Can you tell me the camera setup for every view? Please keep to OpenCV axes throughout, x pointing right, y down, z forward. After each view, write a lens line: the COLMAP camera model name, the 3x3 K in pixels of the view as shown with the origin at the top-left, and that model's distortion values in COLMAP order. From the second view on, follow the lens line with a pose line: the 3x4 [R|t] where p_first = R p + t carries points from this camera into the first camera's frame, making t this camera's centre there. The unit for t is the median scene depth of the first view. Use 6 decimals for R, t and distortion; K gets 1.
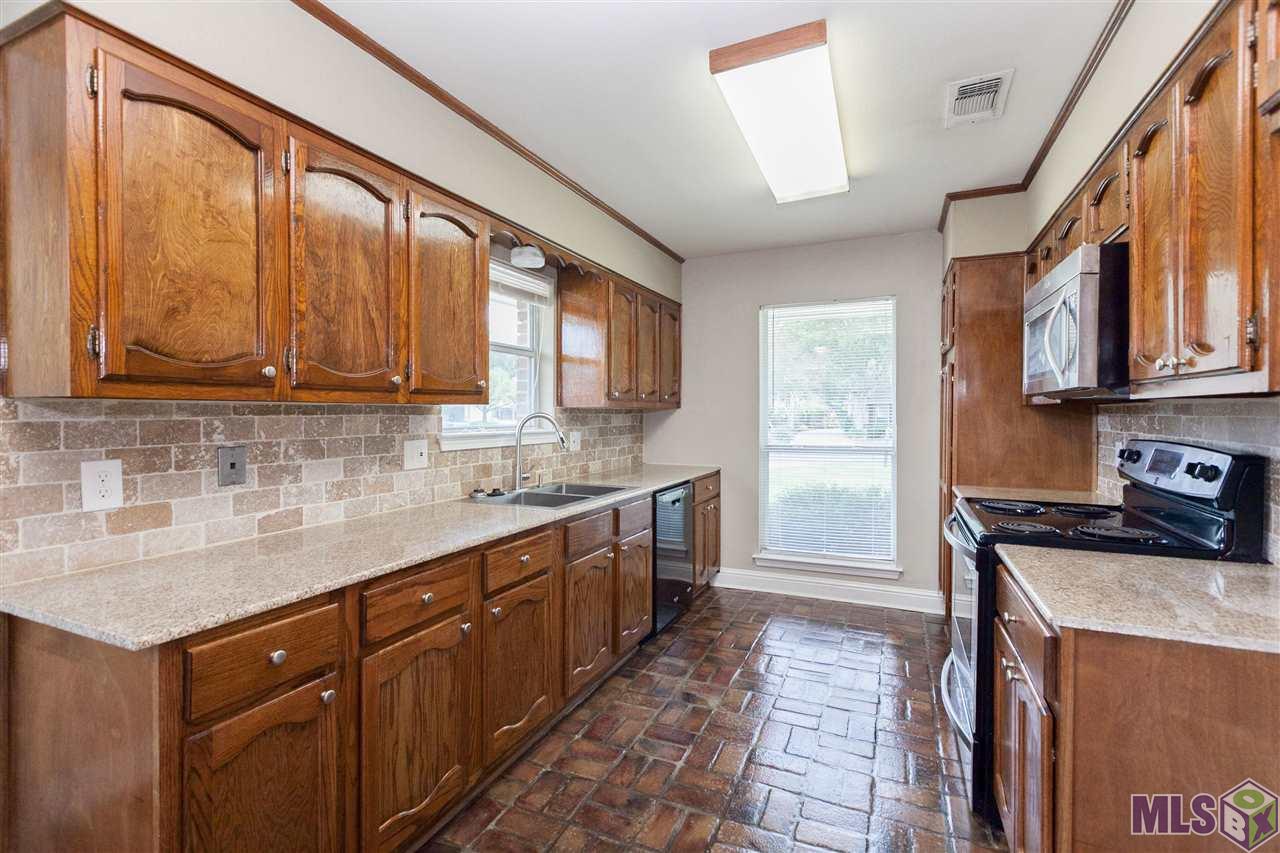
lens RADIAL K [[582.3, 0, 644.3], [0, 582.3, 417.4], [0, 0, 1]] dist [0.002981, -0.000098]
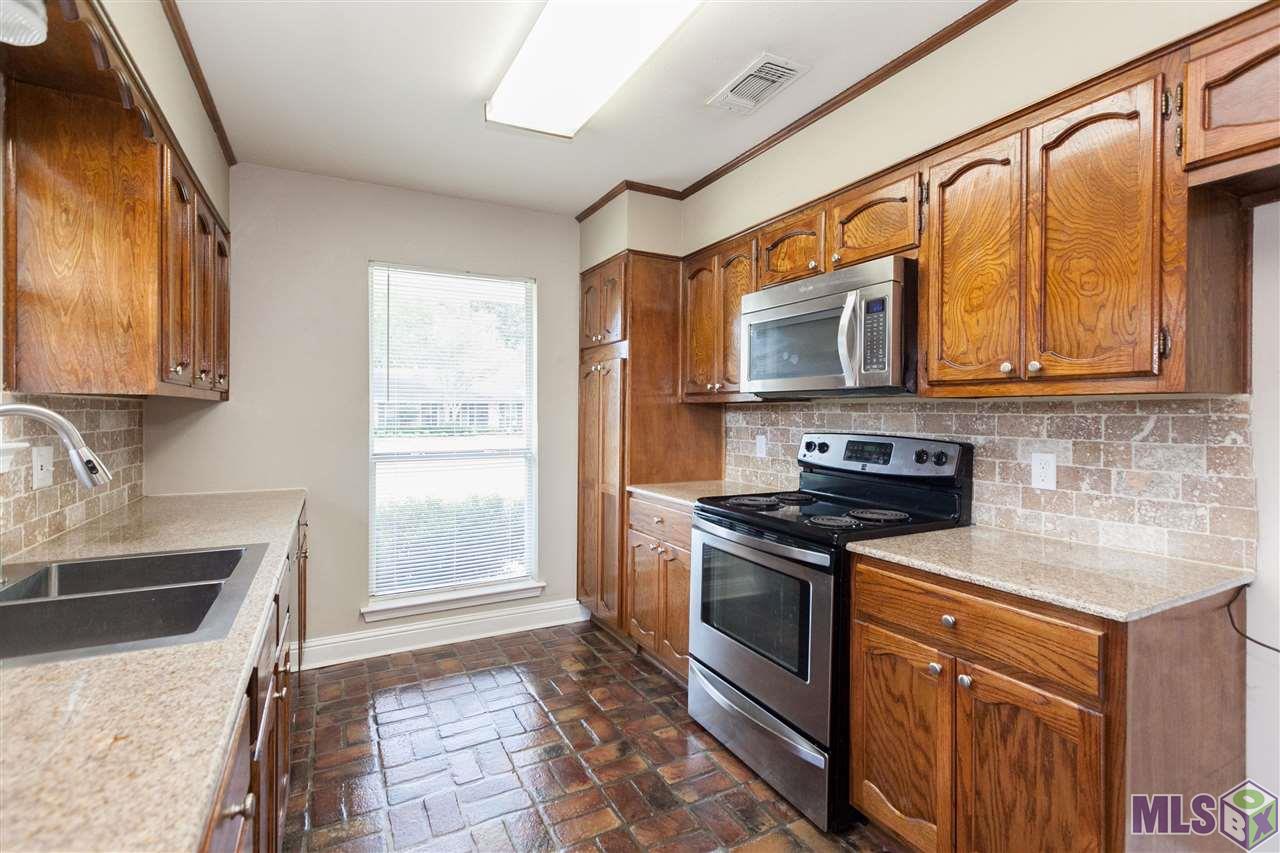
lens RADIAL K [[582.3, 0, 633.8], [0, 582.3, 416.9], [0, 0, 1]] dist [0.002981, -0.000098]
pose [[0.622495, -0.001808, 0.782622, -0.233918], [0.002474, 0.999997, 0.000342, 0.002940], [-0.782620, 0.001724, 0.622497, 0.425916]]
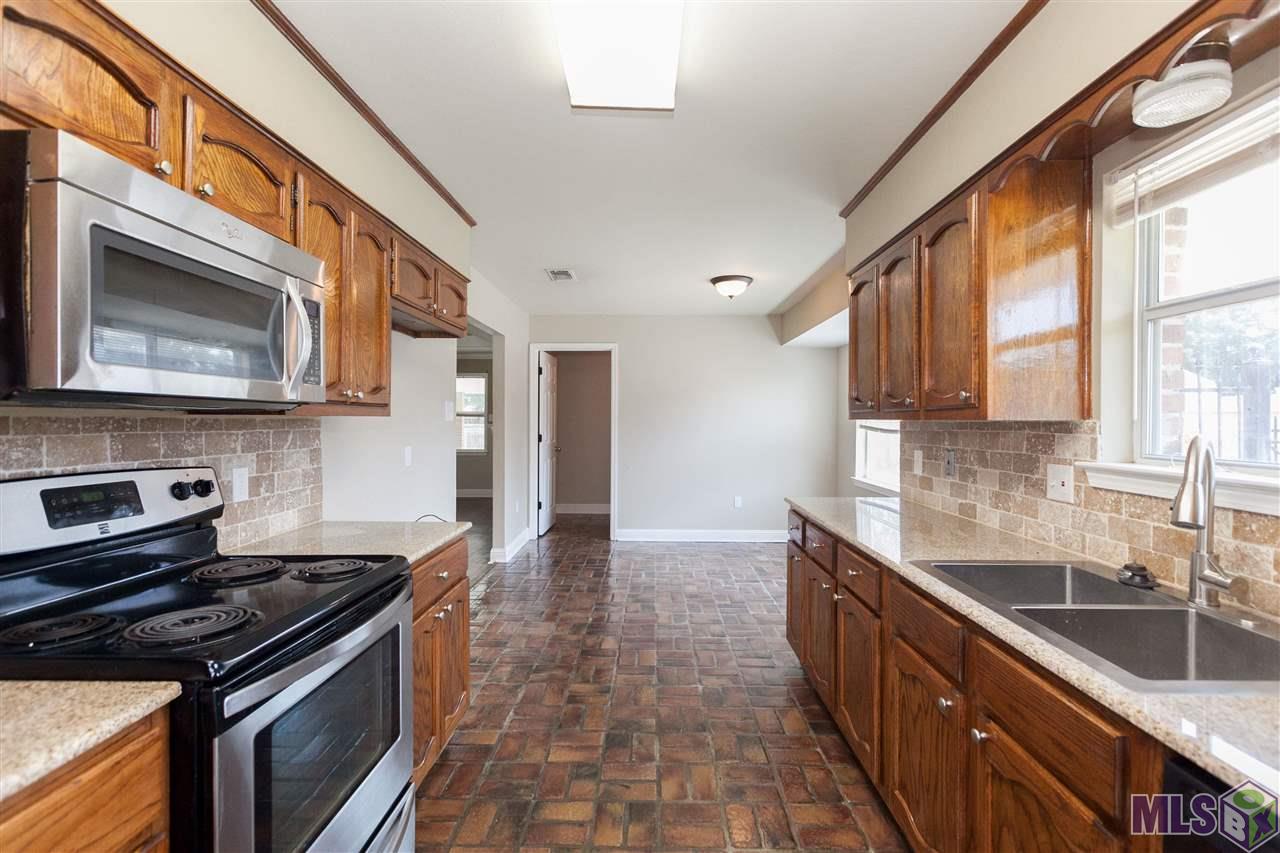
lens RADIAL K [[582.3, 0, 629.0], [0, 582.3, 422.7], [0, 0, 1]] dist [0.002981, -0.000098]
pose [[-0.932300, -0.002355, -0.361678, 0.365929], [-0.008091, 0.999864, 0.014346, -0.021054], [0.361595, 0.016301, -0.932193, 1.255814]]
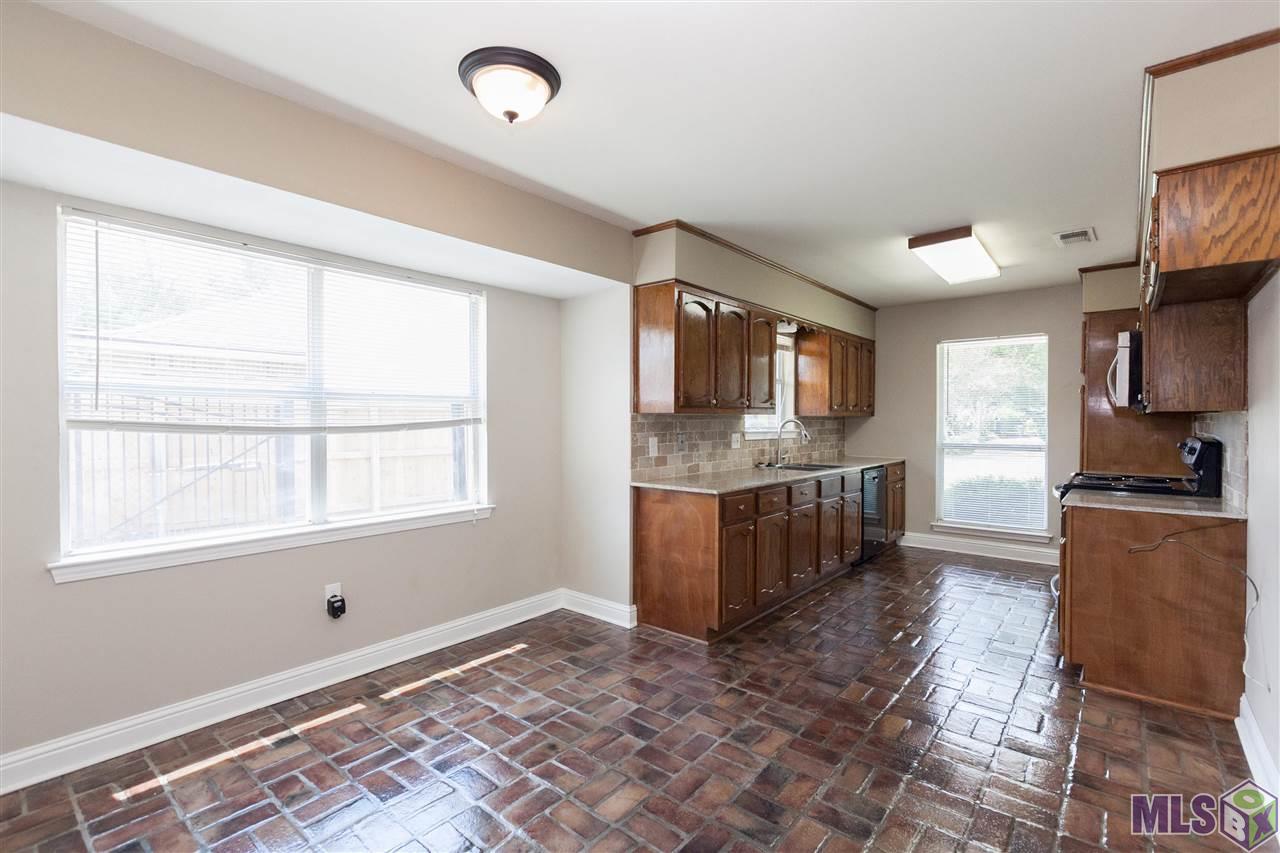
lens RADIAL K [[582.3, 0, 649.3], [0, 582.3, 424.2], [0, 0, 1]] dist [0.002981, -0.000098]
pose [[0.964615, 0.004615, -0.263623, -0.135909], [-0.004666, 0.999989, 0.000433, 0.007818], [0.263622, 0.000812, 0.964626, -0.732897]]
